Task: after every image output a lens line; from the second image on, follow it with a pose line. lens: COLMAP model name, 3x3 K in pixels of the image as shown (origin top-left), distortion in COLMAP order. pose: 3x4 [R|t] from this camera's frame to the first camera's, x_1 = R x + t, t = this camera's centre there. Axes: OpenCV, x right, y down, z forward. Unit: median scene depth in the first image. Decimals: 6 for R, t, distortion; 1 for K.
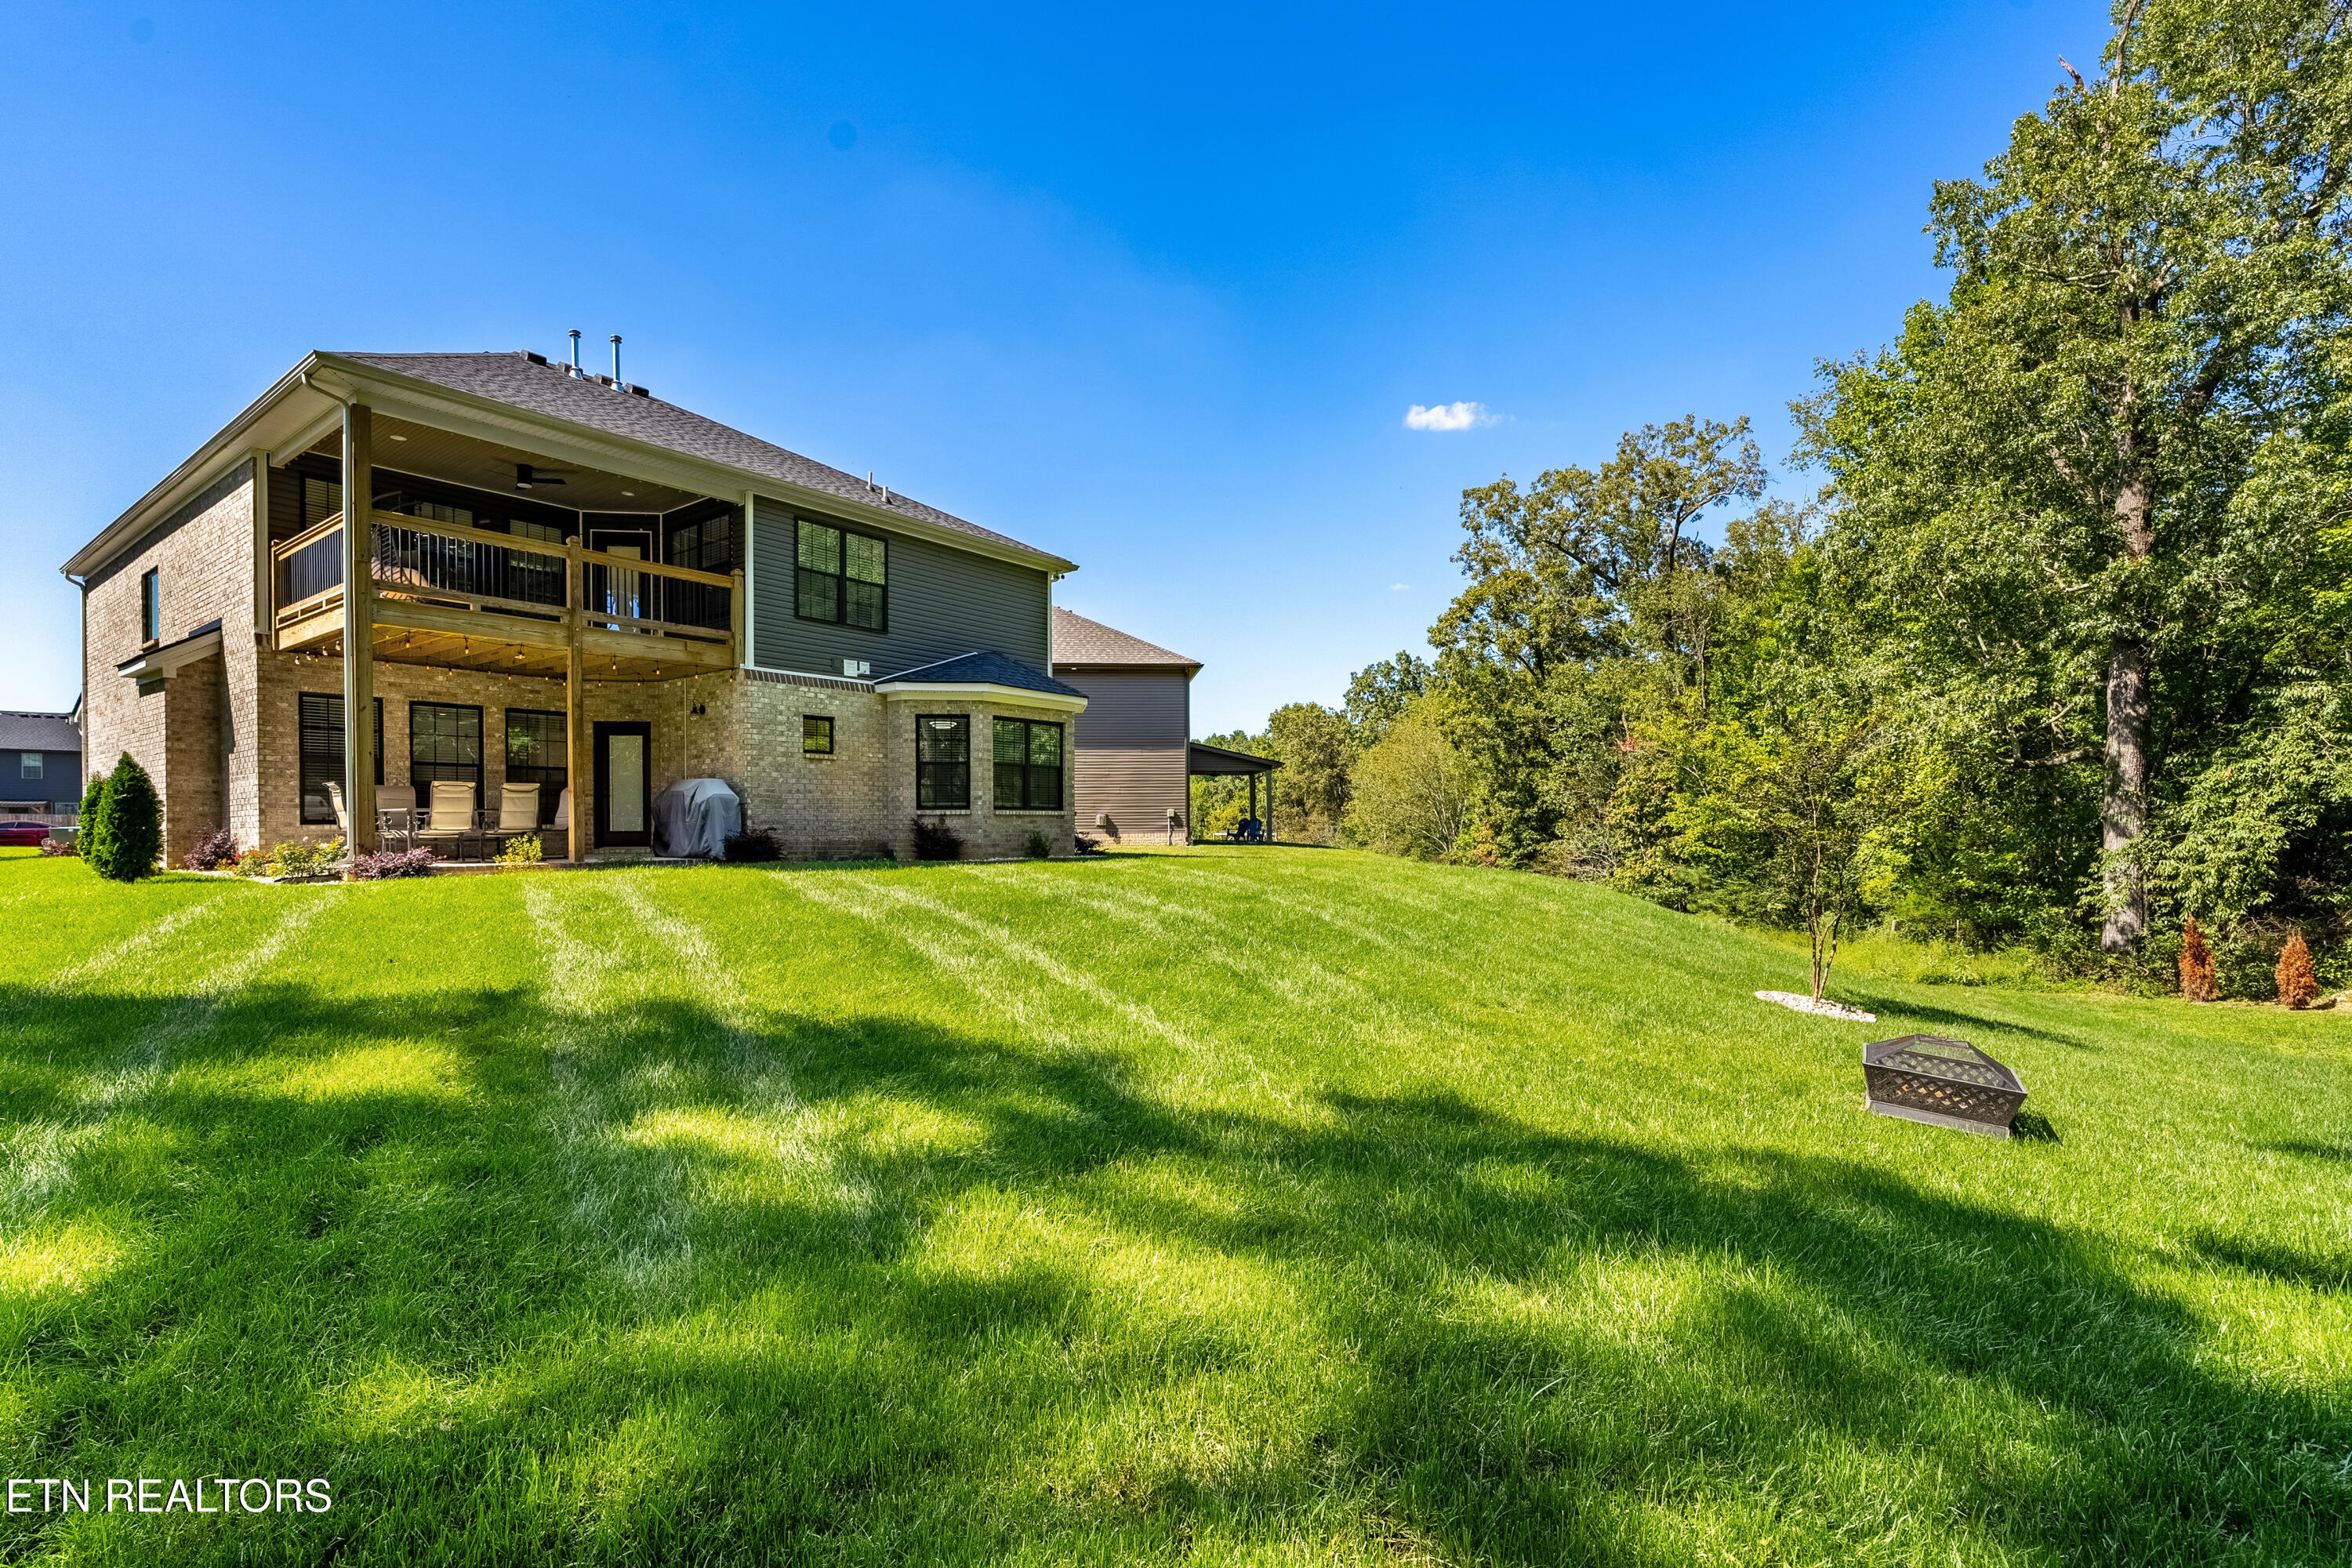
lens RADIAL K [[1073.4, 0, 1126.1], [0, 1073.4, 831.4], [0, 0, 1]] dist [0.002035, 0.000248]
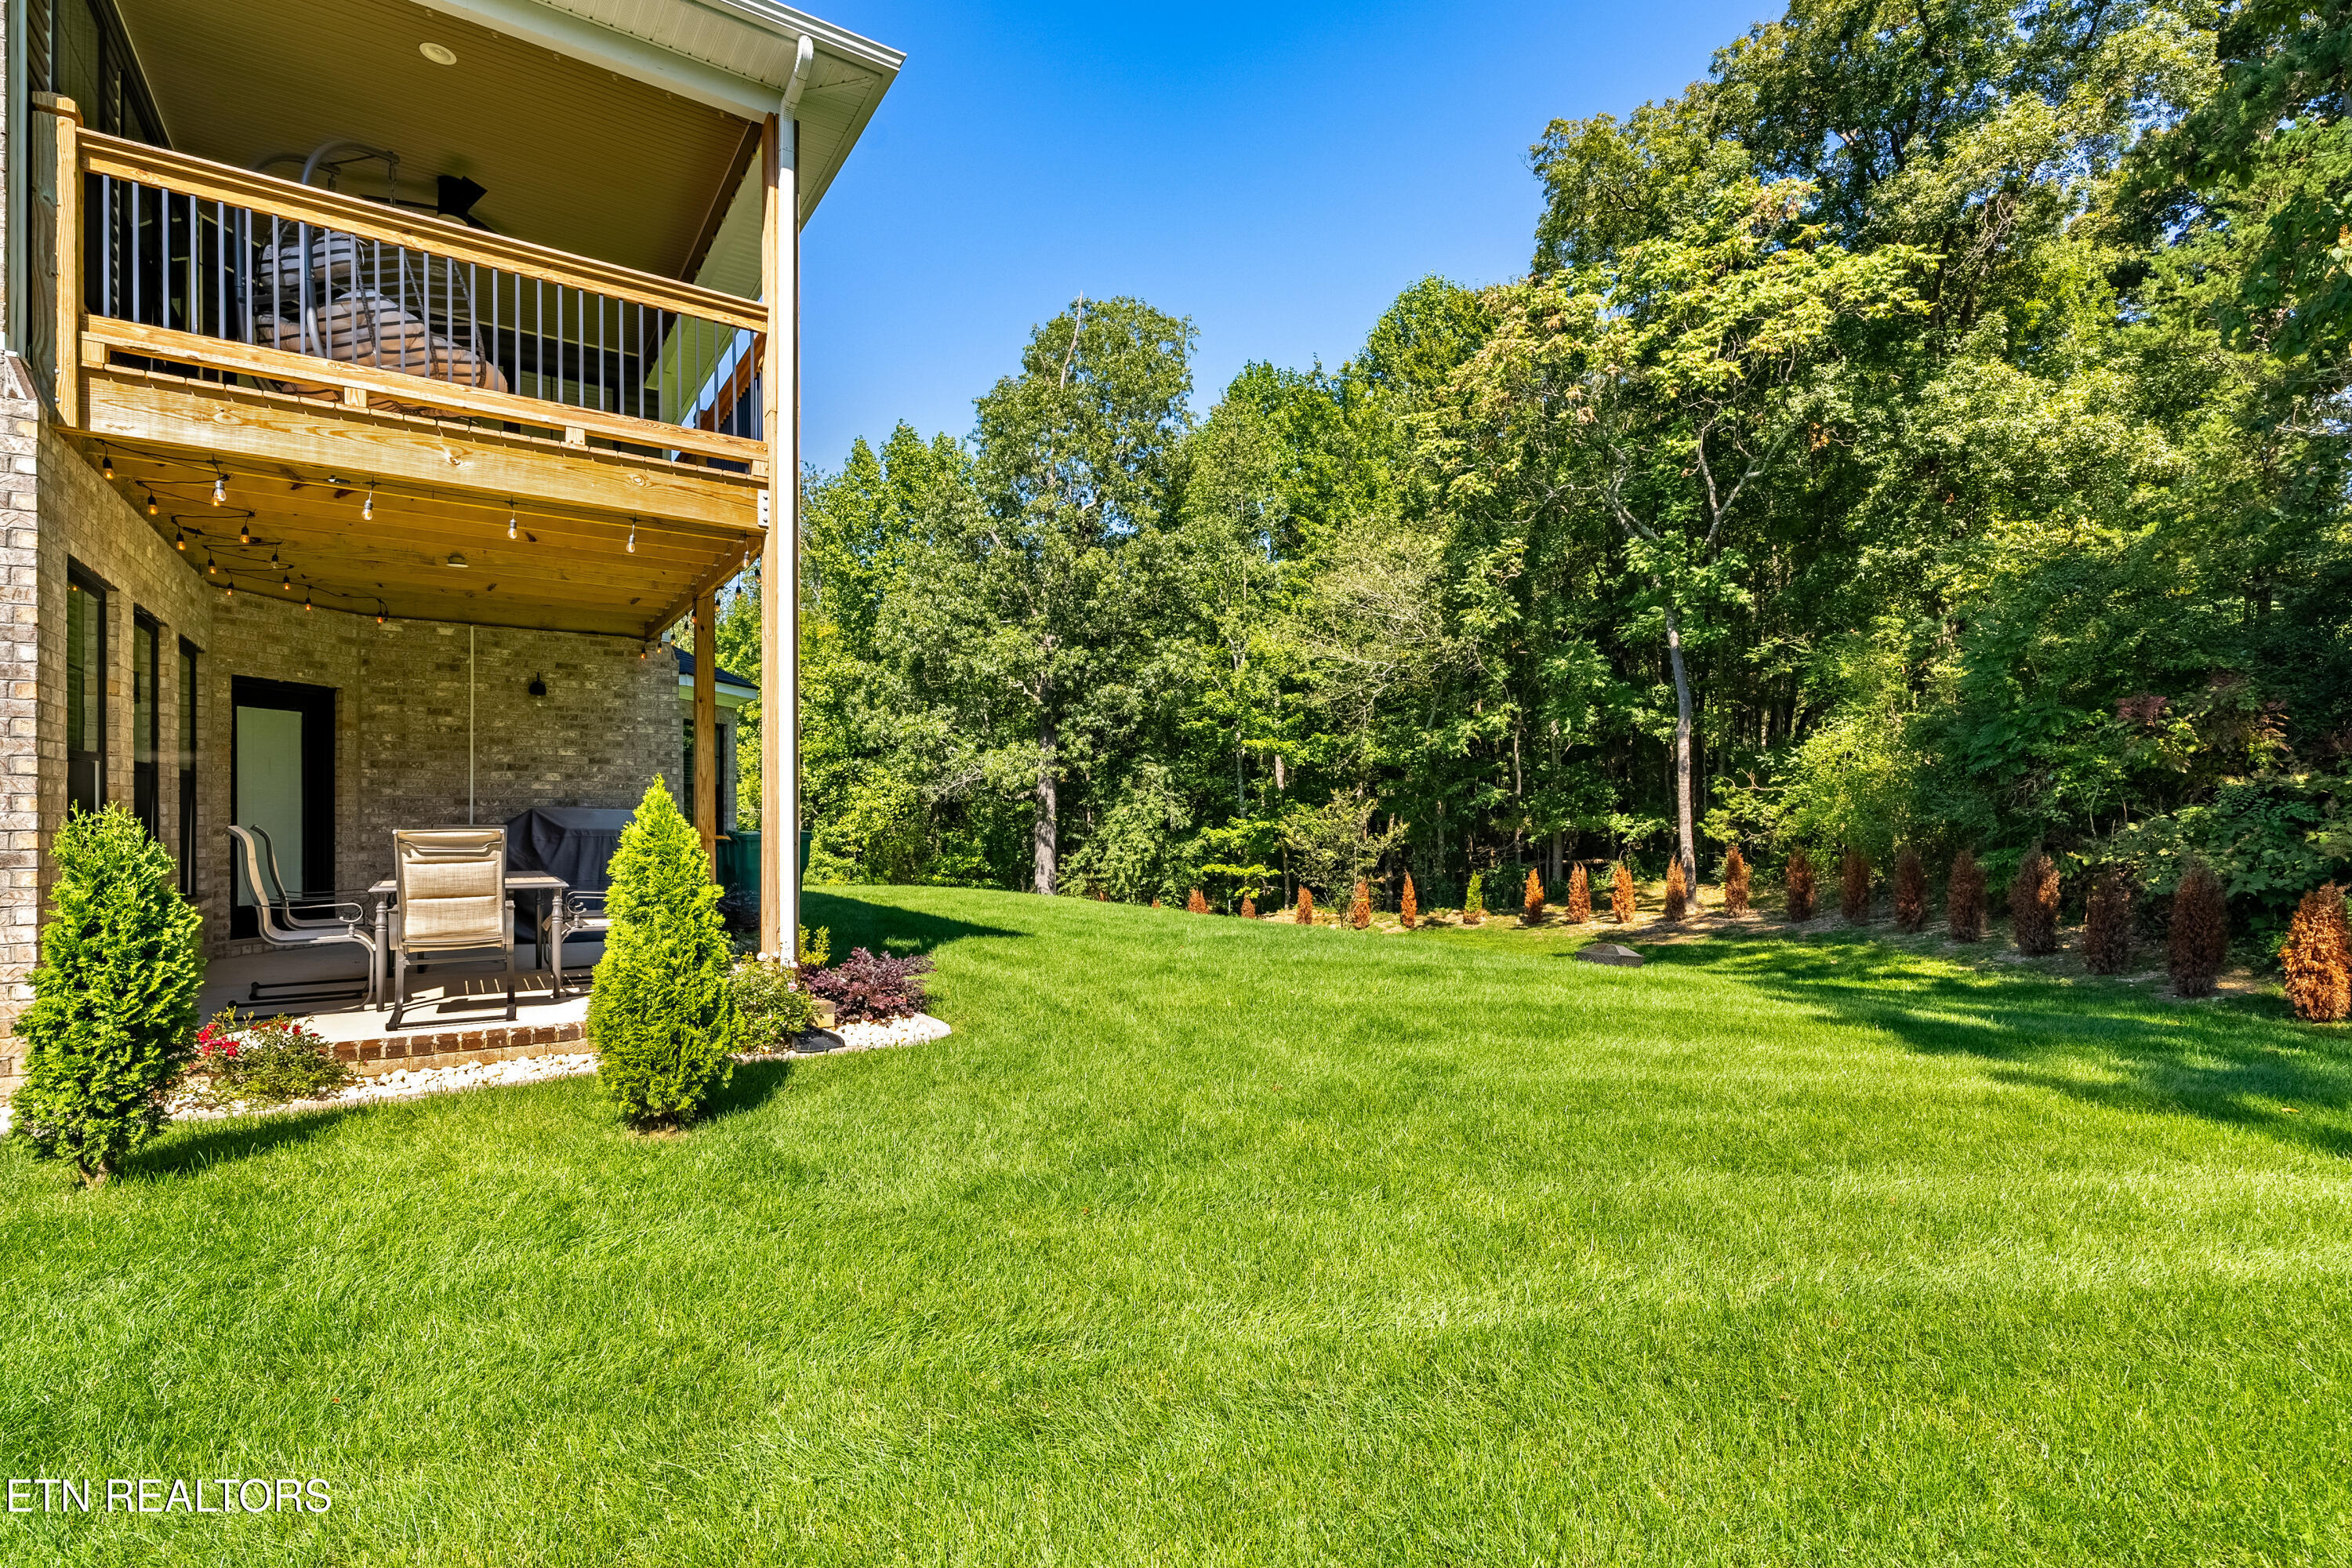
lens RADIAL K [[1073.4, 0, 1165.8], [0, 1073.4, 805.1], [0, 0, 1]] dist [0.002035, 0.000248]
pose [[0.297580, 0.017485, 0.954537, -0.848279], [-0.002423, 0.999843, -0.017560, -0.039437], [-0.954694, 0.002913, 0.297576, 0.484645]]
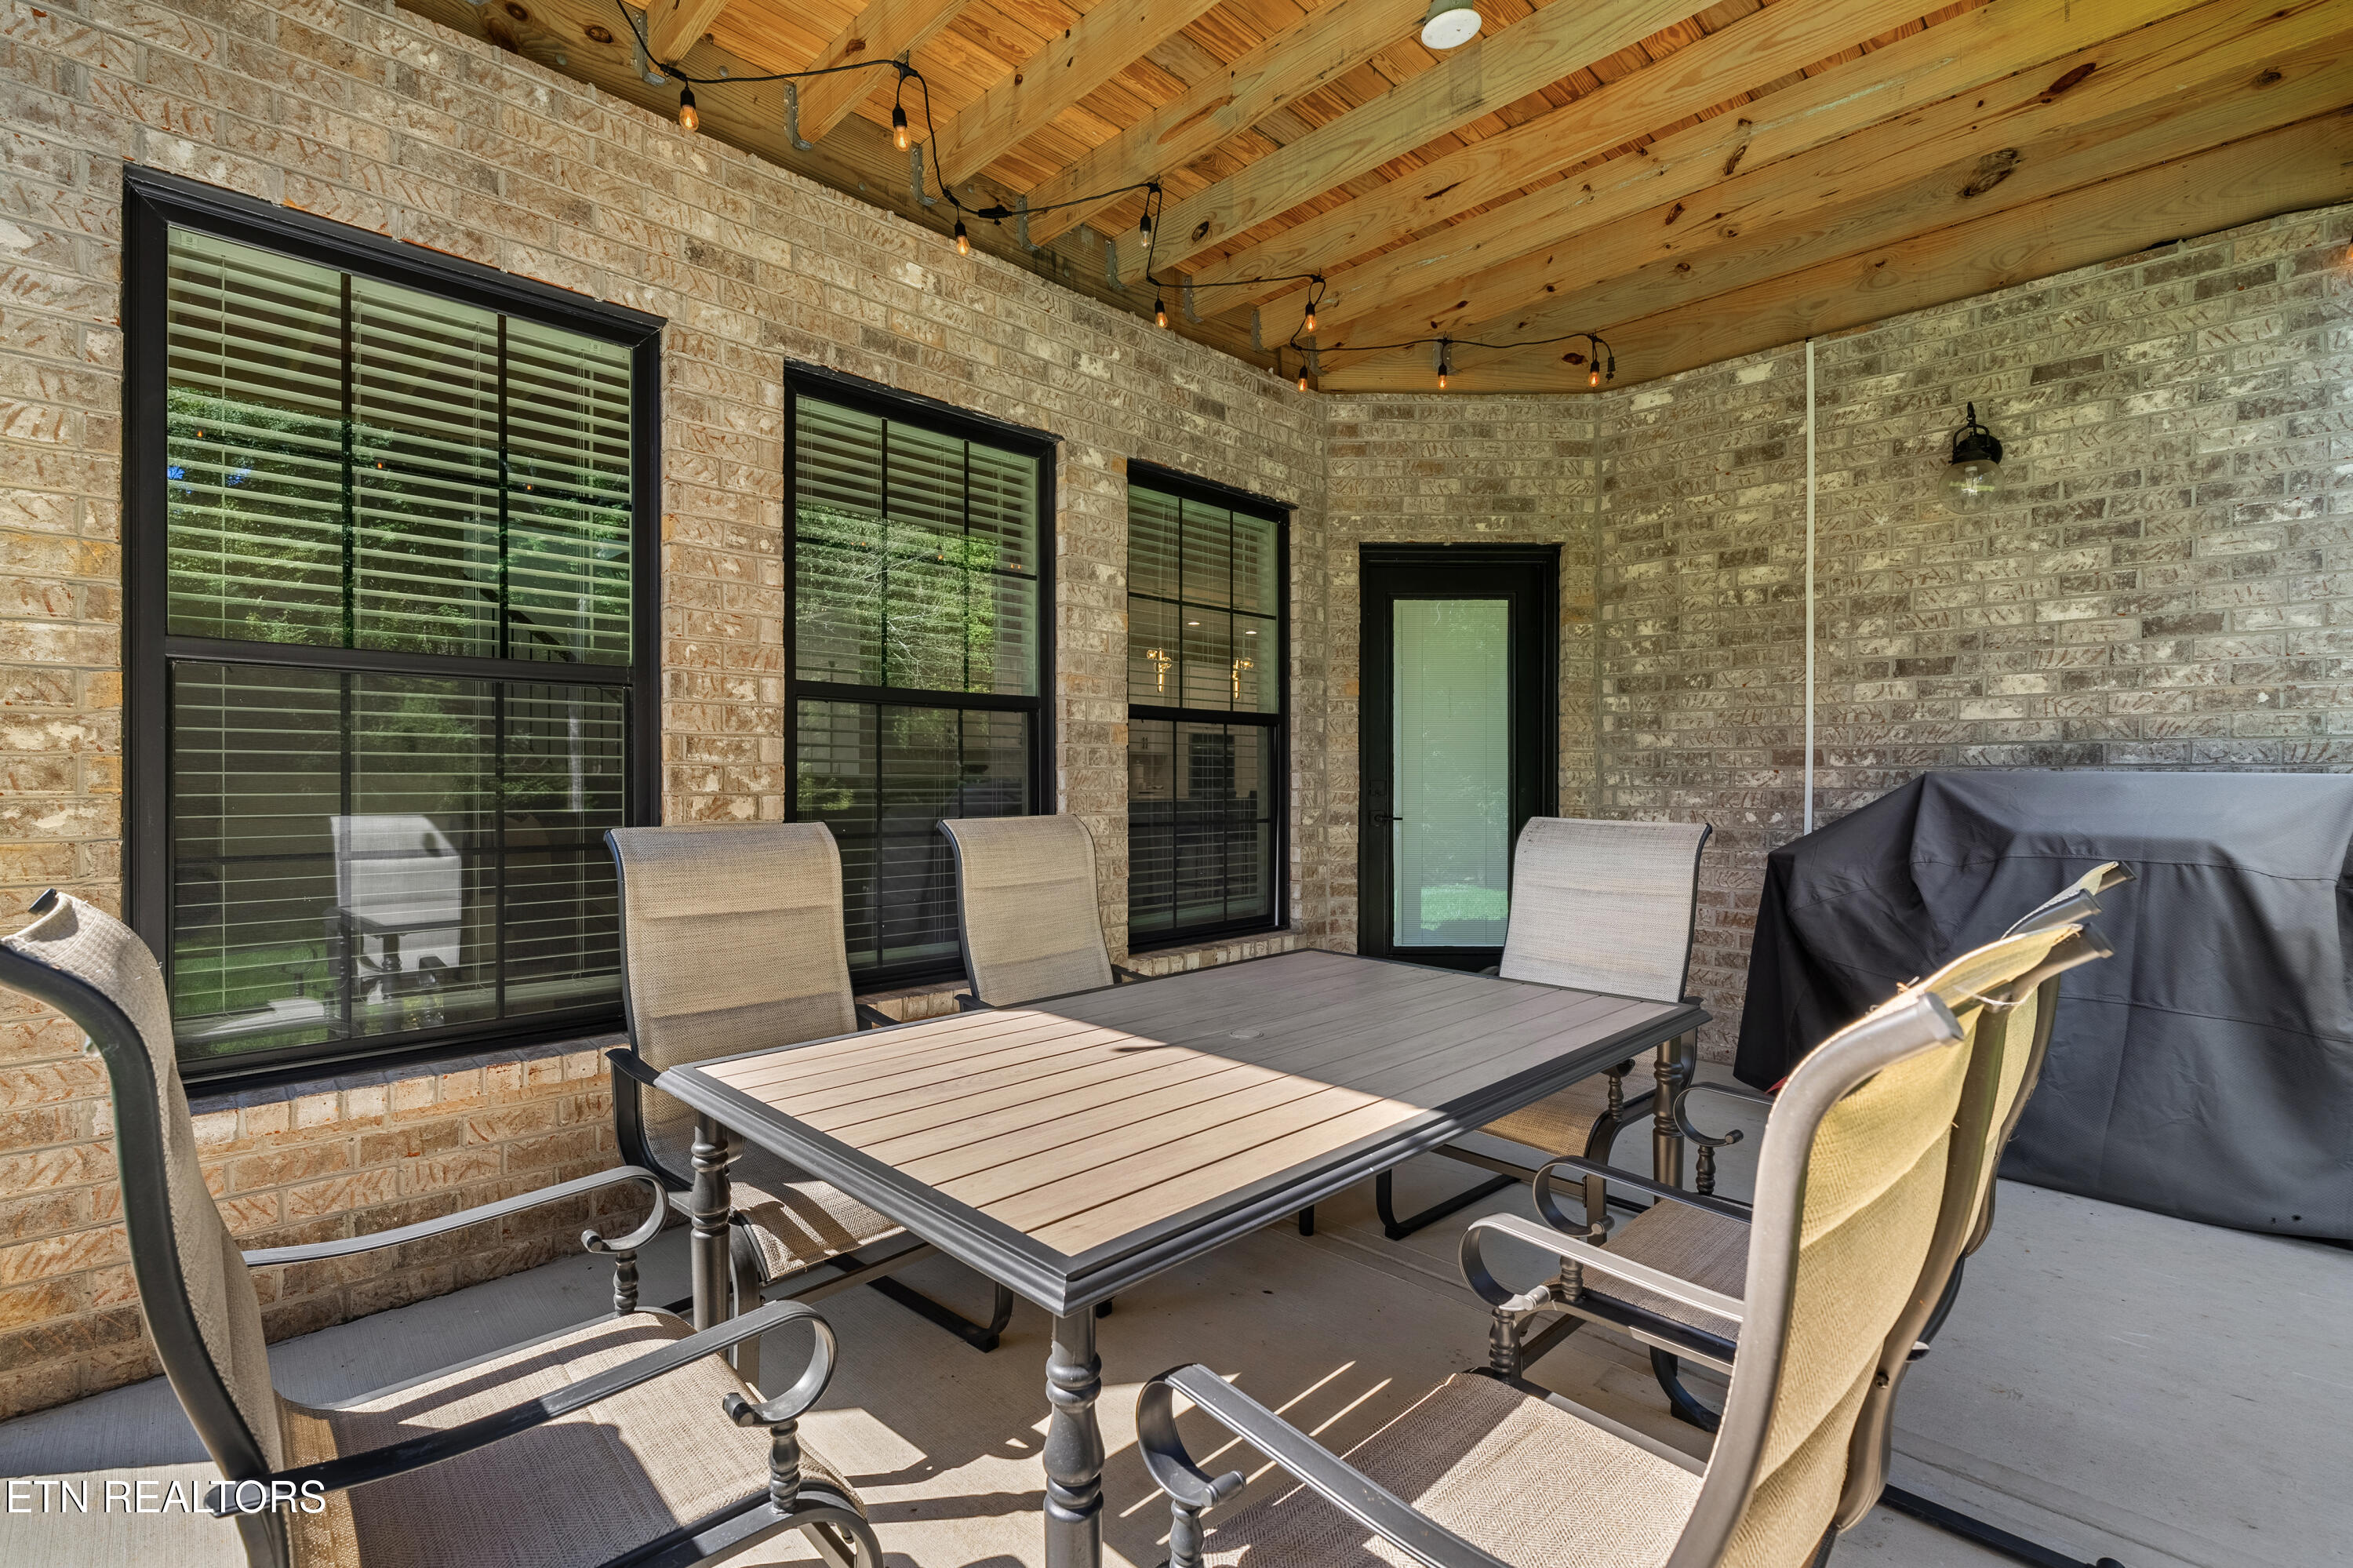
lens RADIAL K [[1073.9, 0, 1170.2], [0, 1073.9, 786.1], [0, 0, 1]] dist [0.002035, 0.000248]
pose [[0.993163, 0.008211, -0.116444, -0.527738], [-0.007853, 0.999963, 0.003533, -0.043642], [0.116469, -0.002594, 0.993191, 0.749990]]
